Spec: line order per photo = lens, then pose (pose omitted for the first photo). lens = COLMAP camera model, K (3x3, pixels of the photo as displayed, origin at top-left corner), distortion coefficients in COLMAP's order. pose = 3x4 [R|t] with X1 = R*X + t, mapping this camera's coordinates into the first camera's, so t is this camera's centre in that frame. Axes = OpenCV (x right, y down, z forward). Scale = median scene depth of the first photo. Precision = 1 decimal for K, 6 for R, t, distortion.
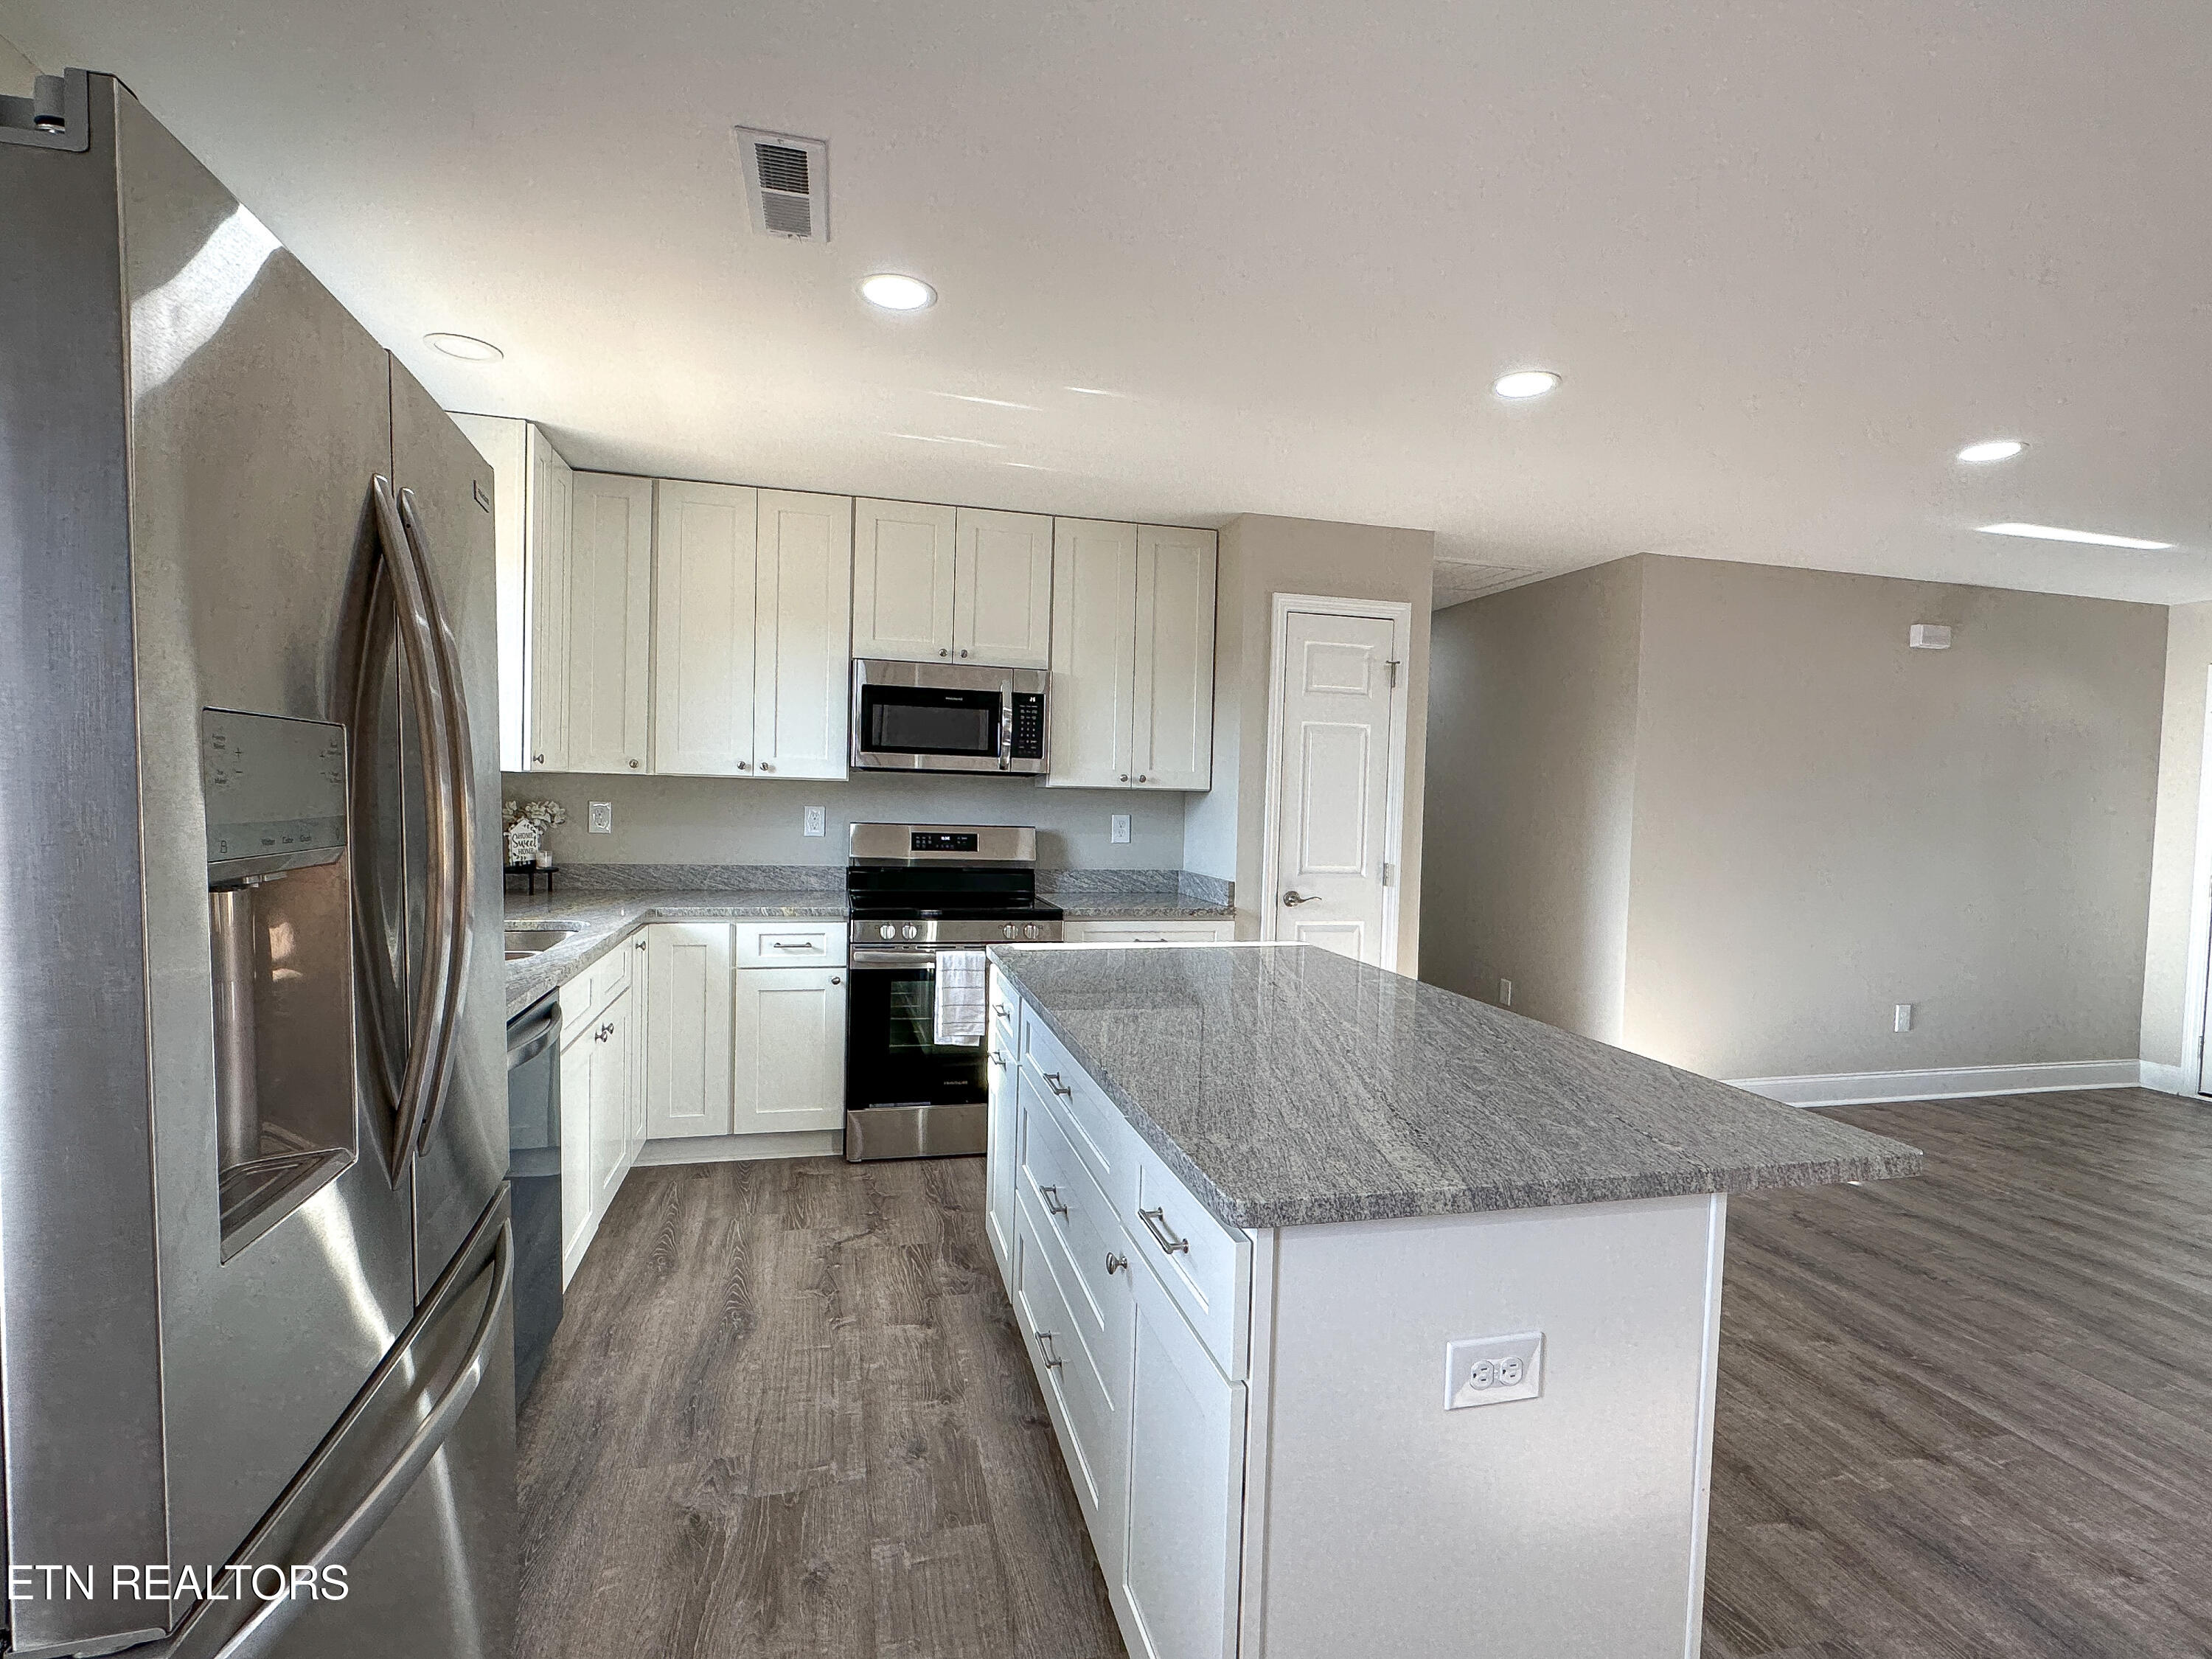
lens RADIAL K [[1060.2, 0, 1106.1], [0, 1060.2, 826.5], [0, 0, 1]] dist [-0.004548, 0.000530]
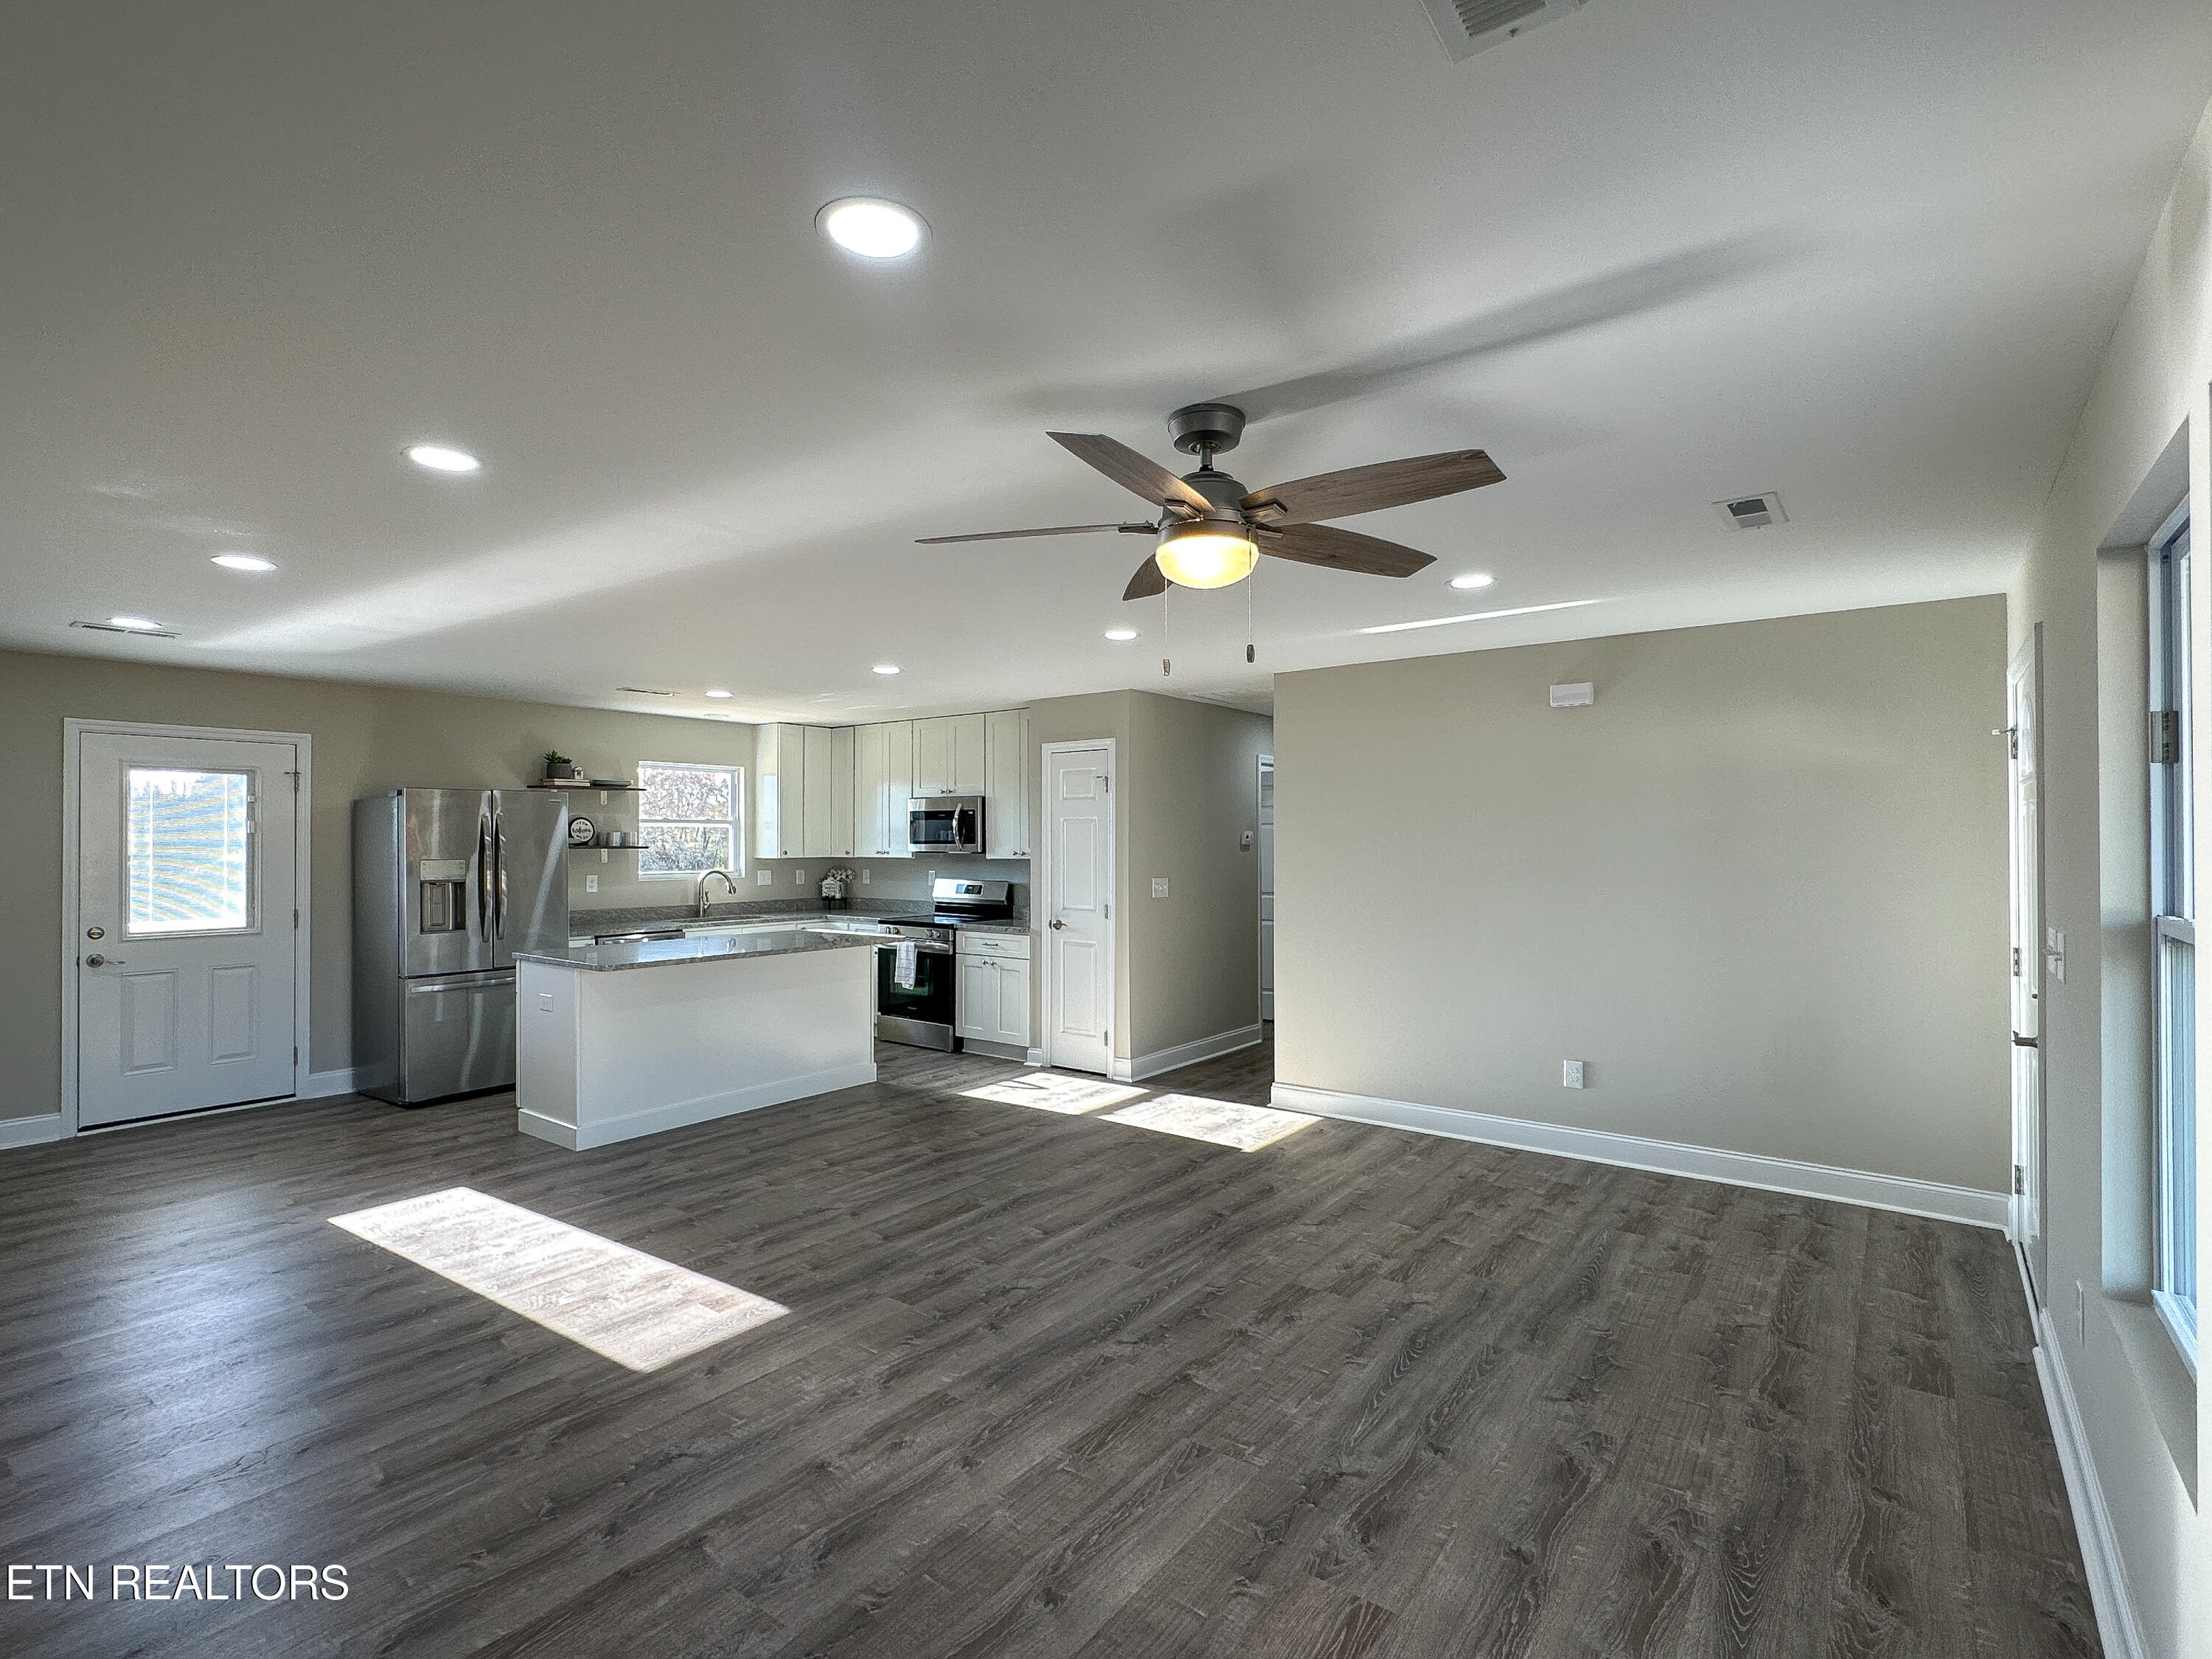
lens RADIAL K [[1060.2, 0, 1099.8], [0, 1060.2, 828.2], [0, 0, 1]] dist [-0.004548, 0.000530]
pose [[0.616345, -0.039069, -0.786507, 1.550341], [-0.006065, 0.998503, -0.054353, 0.007660], [0.787453, 0.038271, 0.615185, 0.029734]]
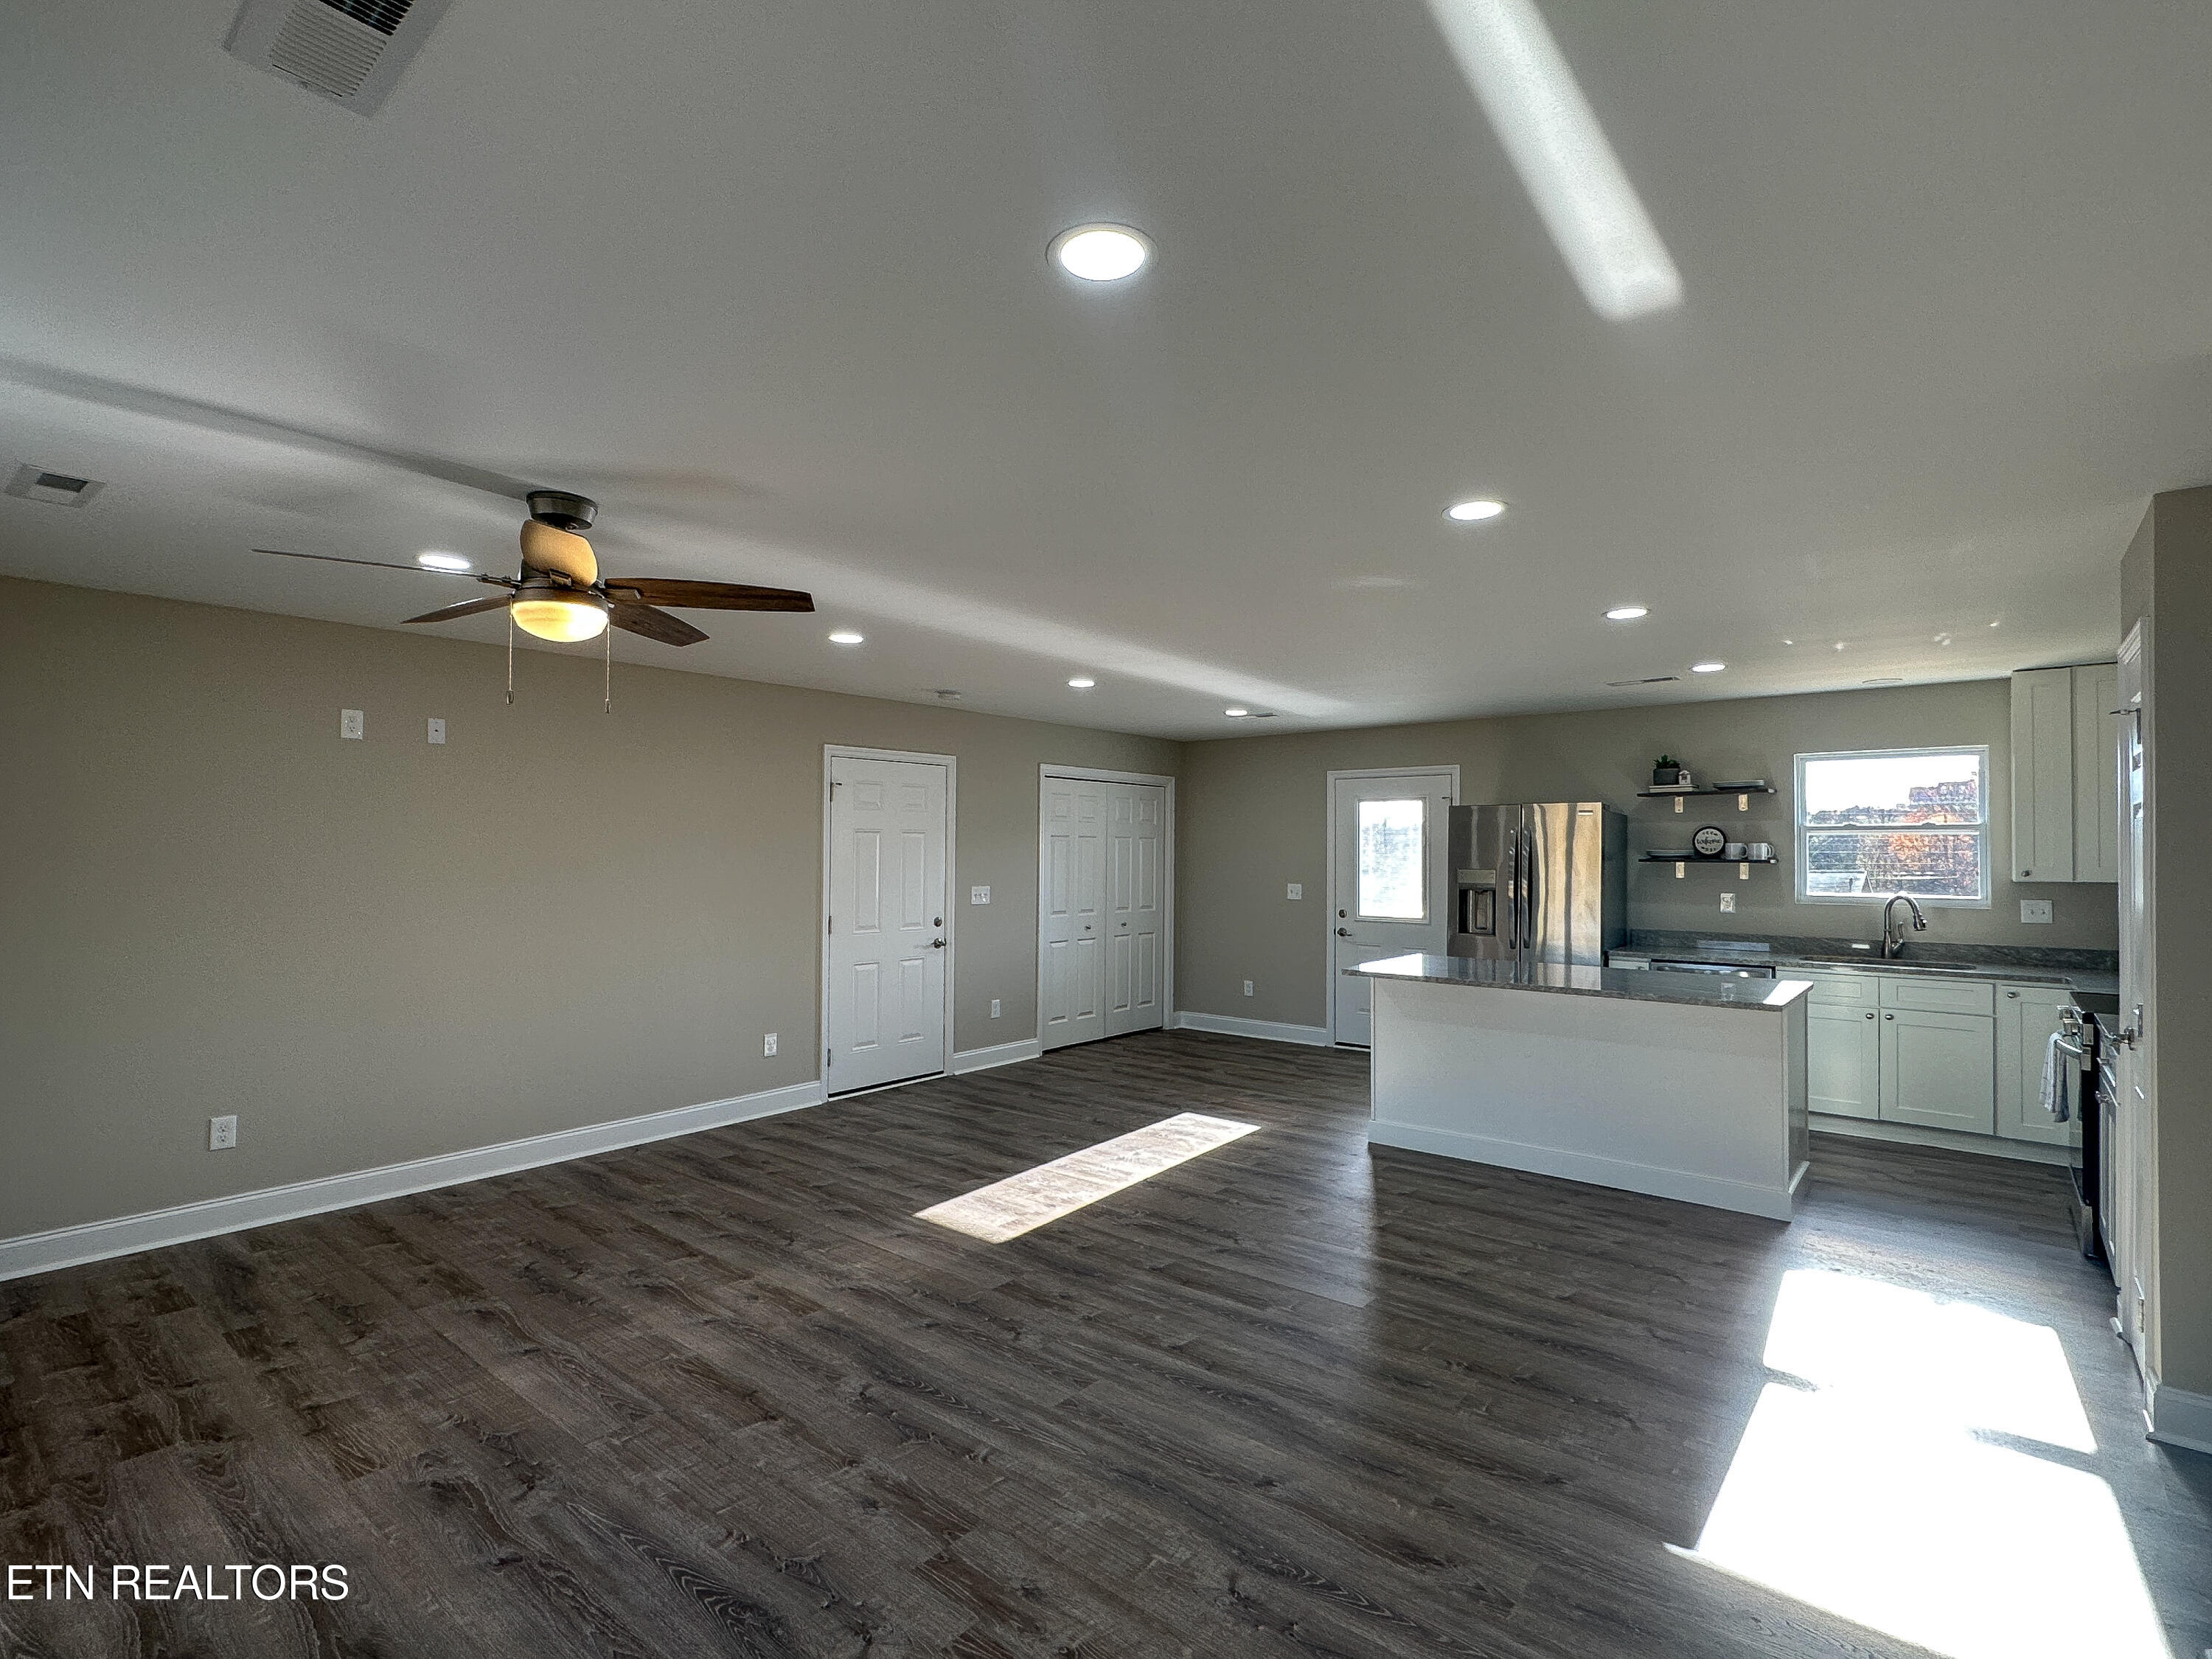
lens RADIAL K [[1060.2, 0, 1106.6], [0, 1060.2, 828.5], [0, 0, 1]] dist [-0.004548, 0.000530]
pose [[-0.812186, -0.043601, -0.581767, 1.243417], [-0.045196, 0.998909, -0.011767, -0.040747], [0.581645, 0.016736, -0.813270, 1.208713]]
